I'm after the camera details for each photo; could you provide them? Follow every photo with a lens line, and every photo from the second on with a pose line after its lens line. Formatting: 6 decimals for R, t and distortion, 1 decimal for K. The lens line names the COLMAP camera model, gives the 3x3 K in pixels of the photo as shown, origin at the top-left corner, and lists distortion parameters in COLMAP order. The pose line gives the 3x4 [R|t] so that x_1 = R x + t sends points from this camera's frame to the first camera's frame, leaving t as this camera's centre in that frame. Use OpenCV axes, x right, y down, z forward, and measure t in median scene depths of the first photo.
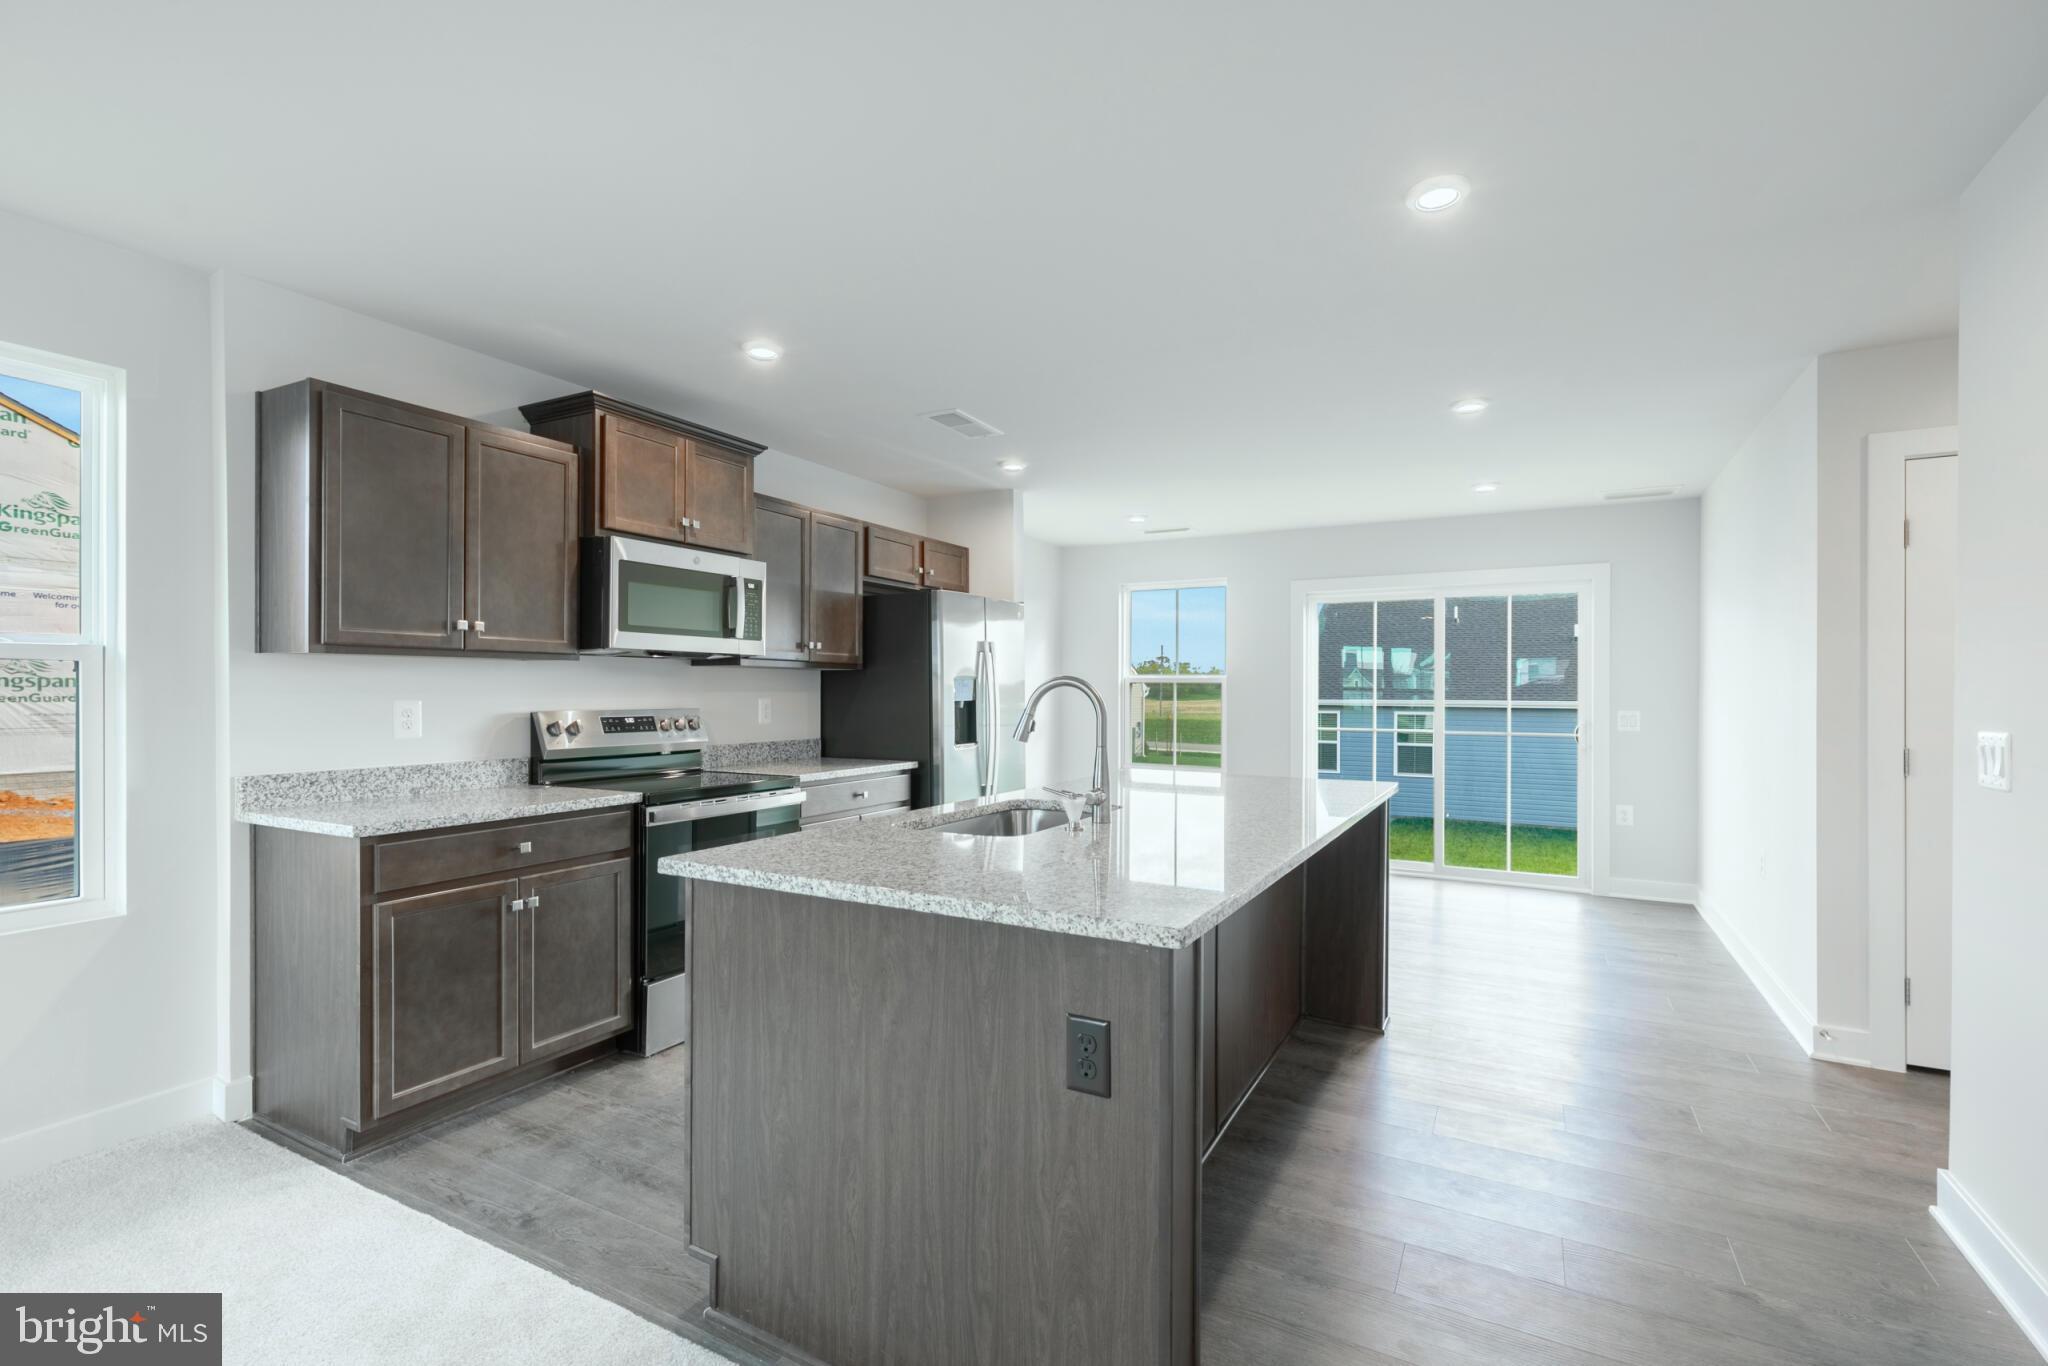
lens RADIAL K [[915.0, 0, 1019.2], [0, 915.0, 695.2], [0, 0, 1]] dist [0.003002, -0.000358]
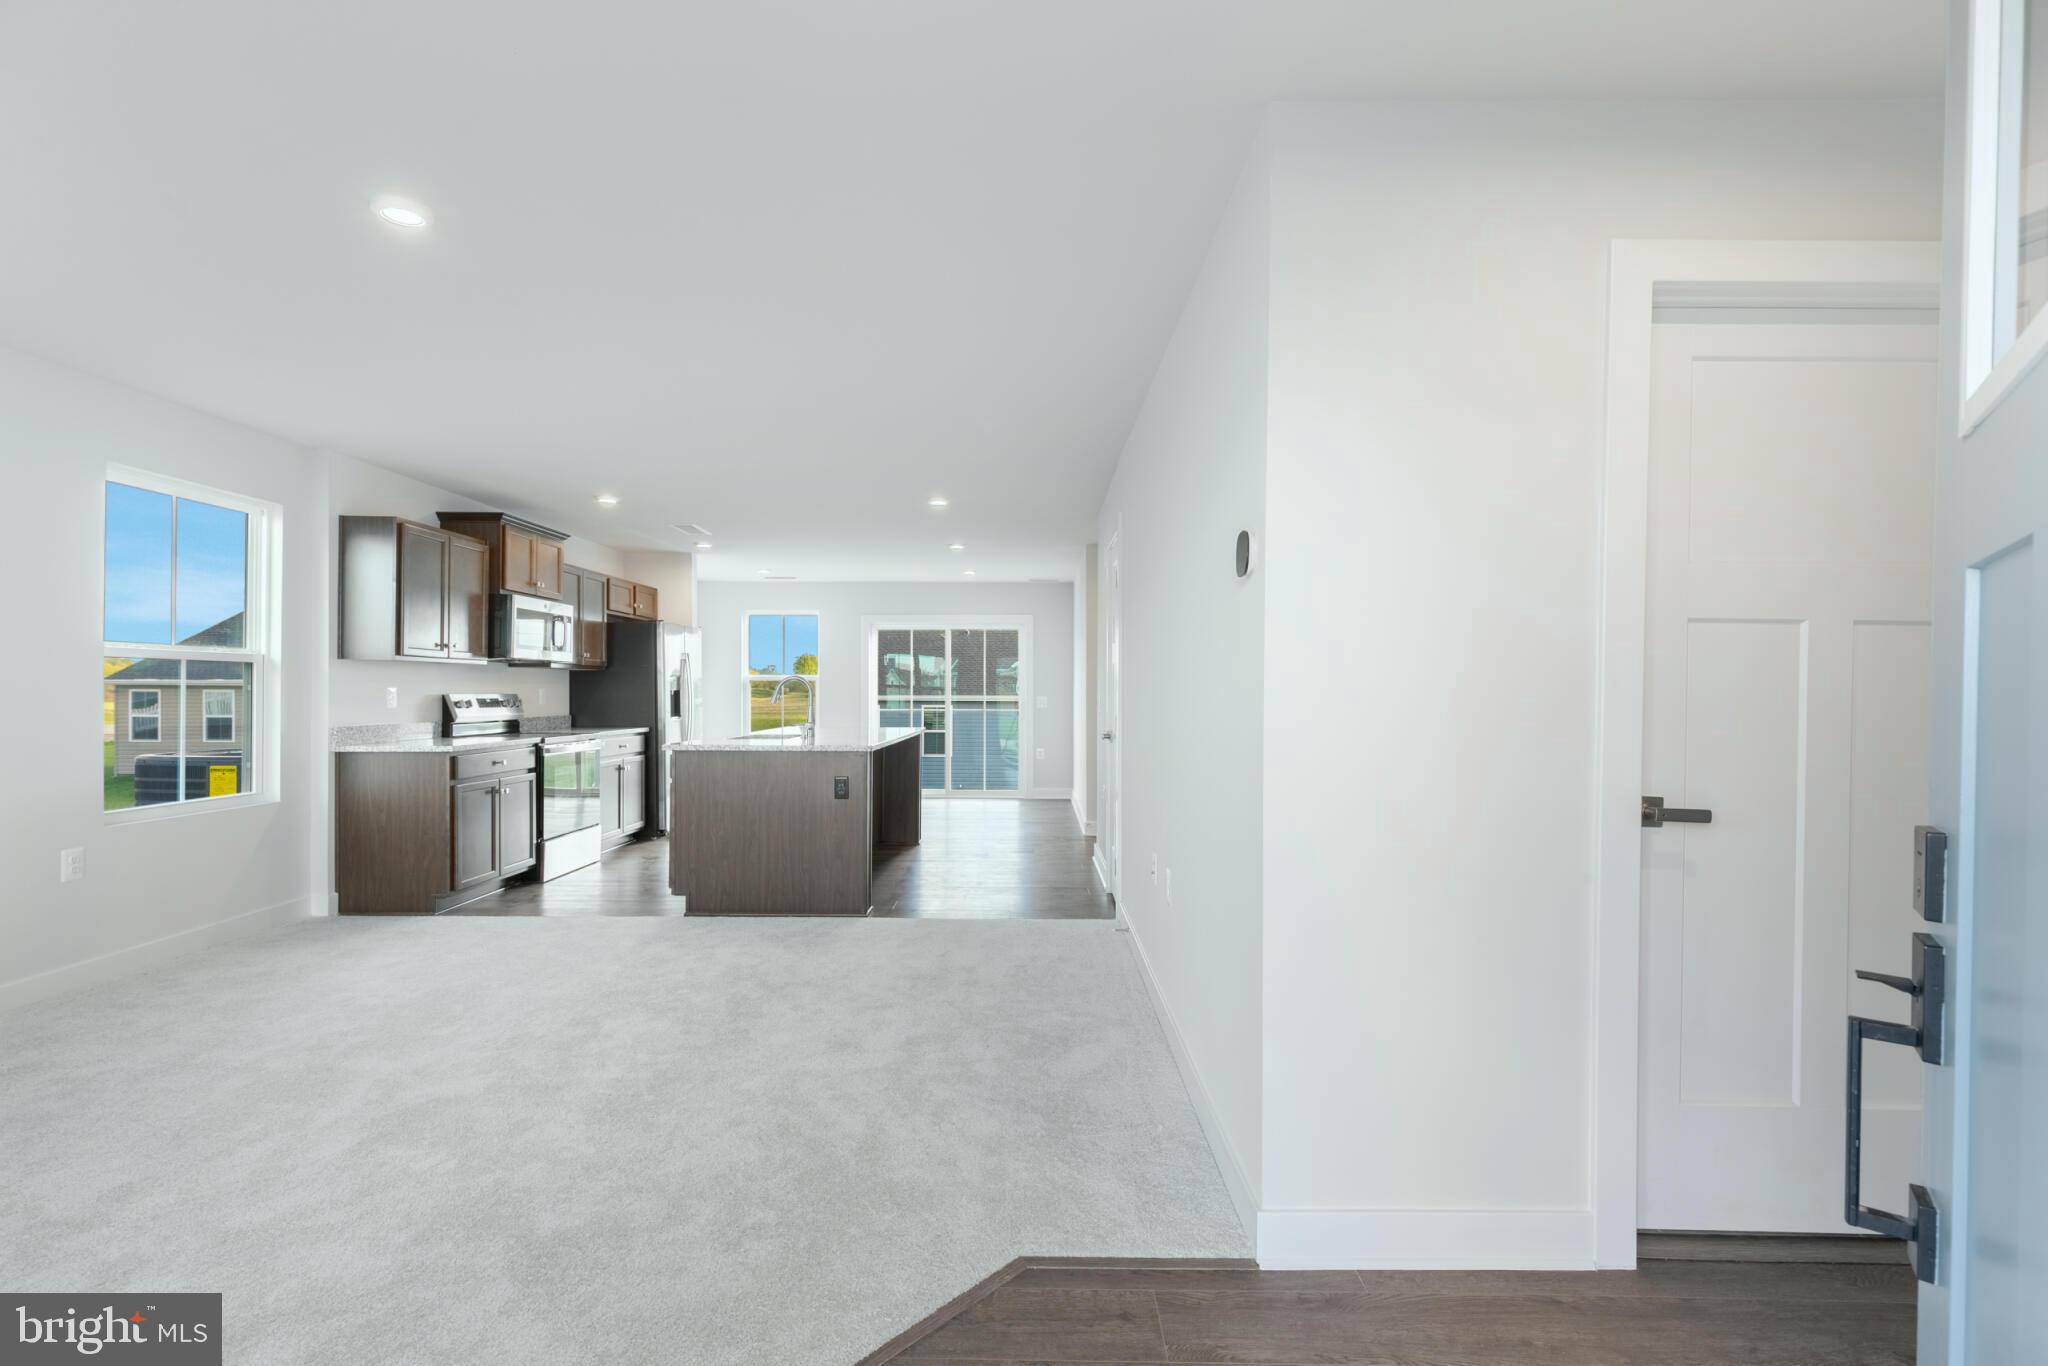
lens RADIAL K [[915.0, 0, 1019.2], [0, 915.0, 695.2], [0, 0, 1]] dist [0.003002, -0.000358]
pose [[0.879645, -0.002949, 0.475621, -0.303054], [0.002526, 0.999996, 0.001528, 0.014993], [-0.475624, -0.000143, 0.879649, -0.728186]]
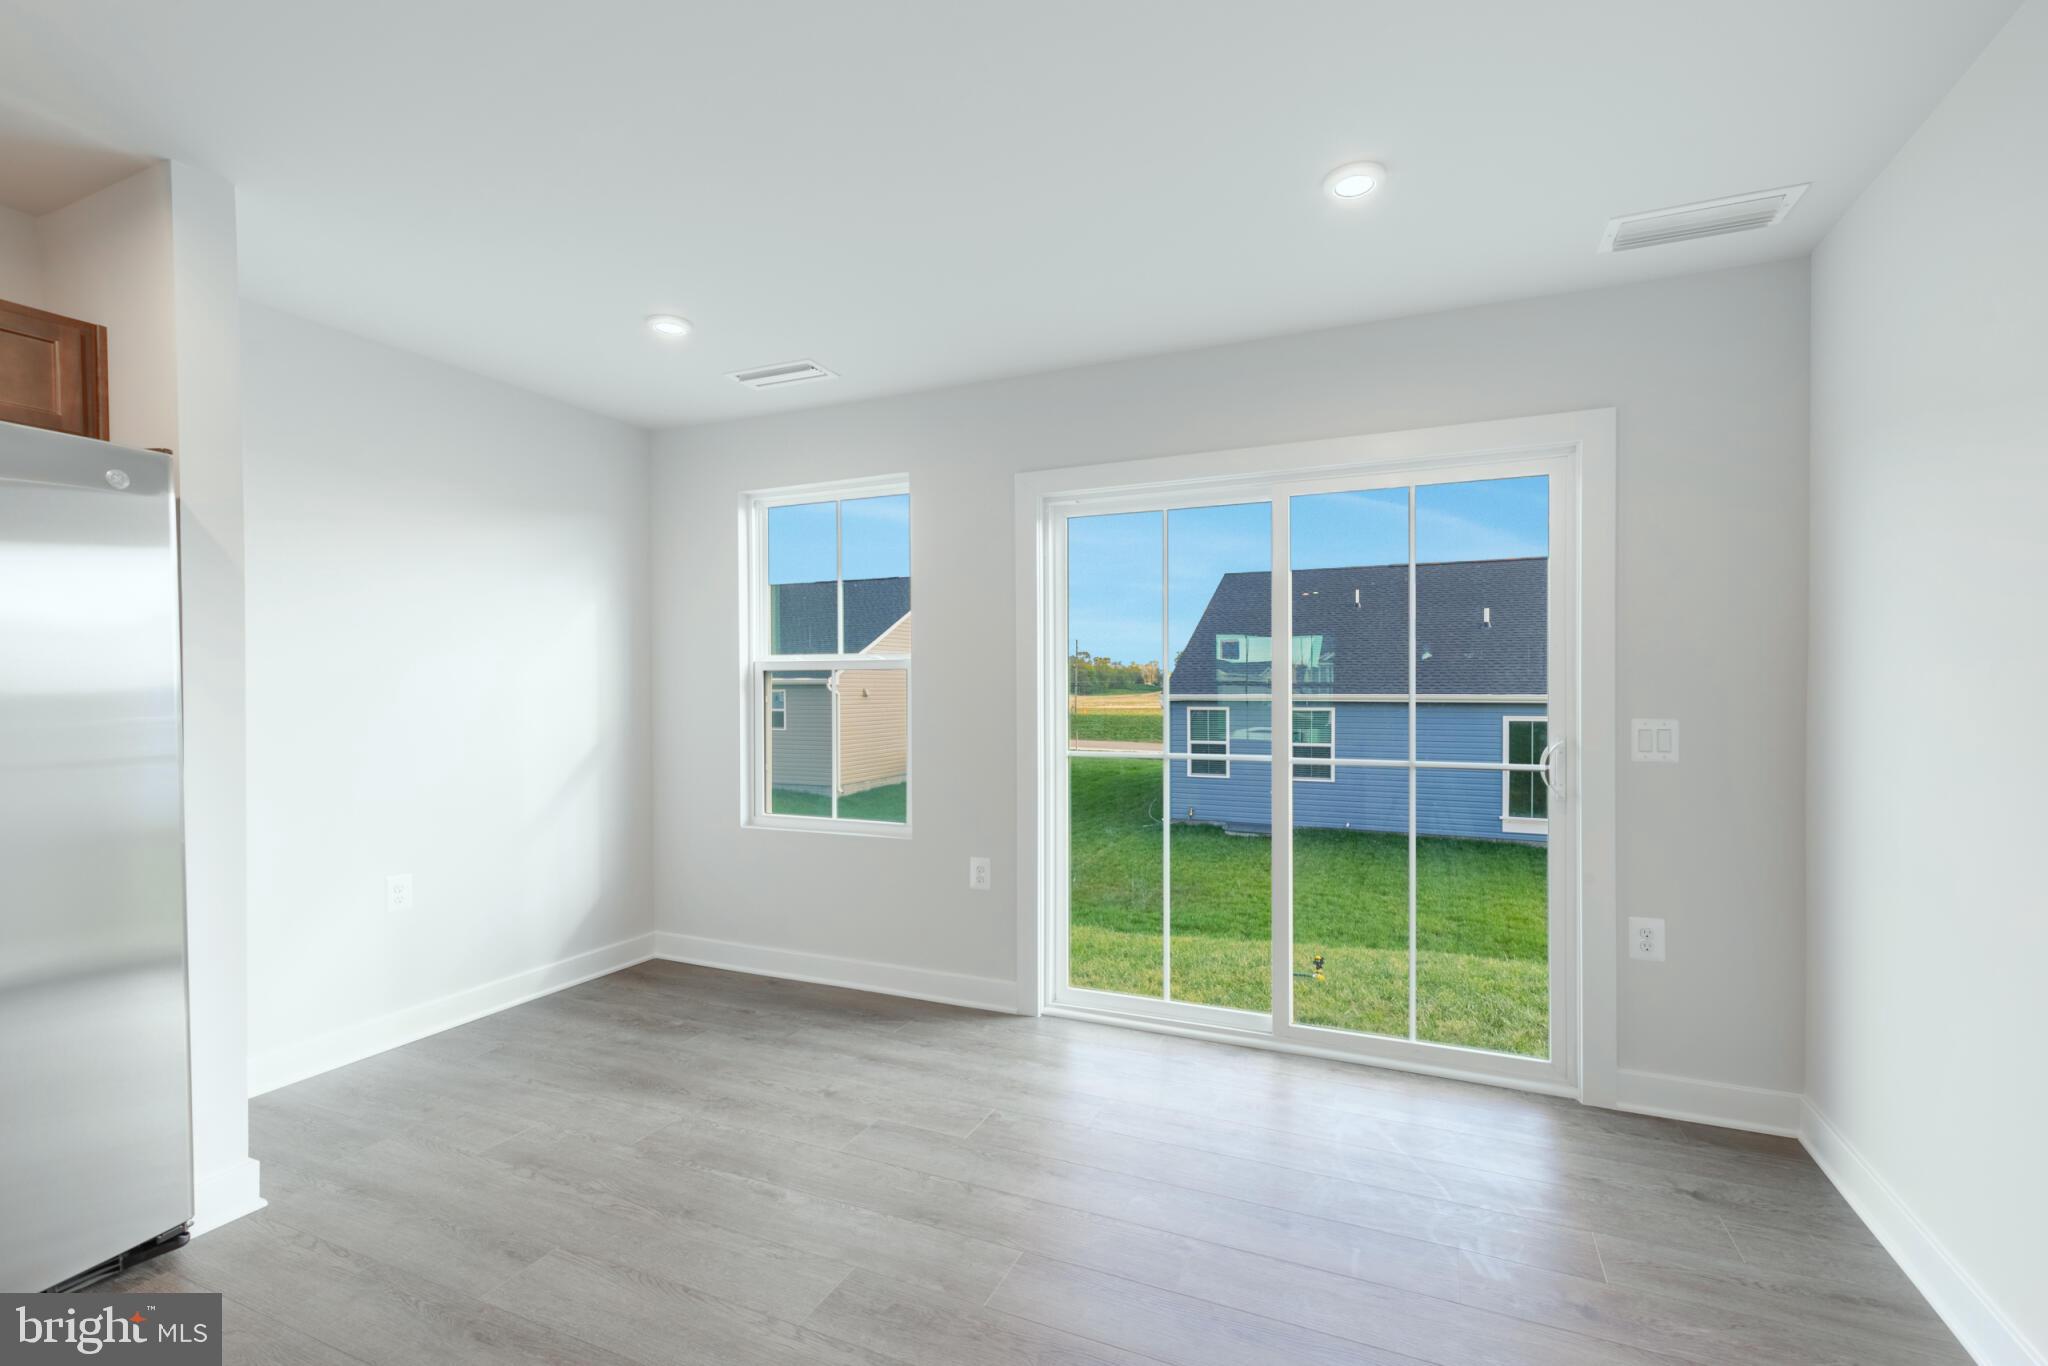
lens RADIAL K [[915.0, 0, 1019.2], [0, 915.0, 695.2], [0, 0, 1]] dist [0.003002, -0.000358]
pose [[0.996555, -0.007346, 0.082612, 0.377975], [0.006959, 0.999963, 0.004964, 0.001370], [-0.082645, -0.004372, 0.996569, 0.699535]]
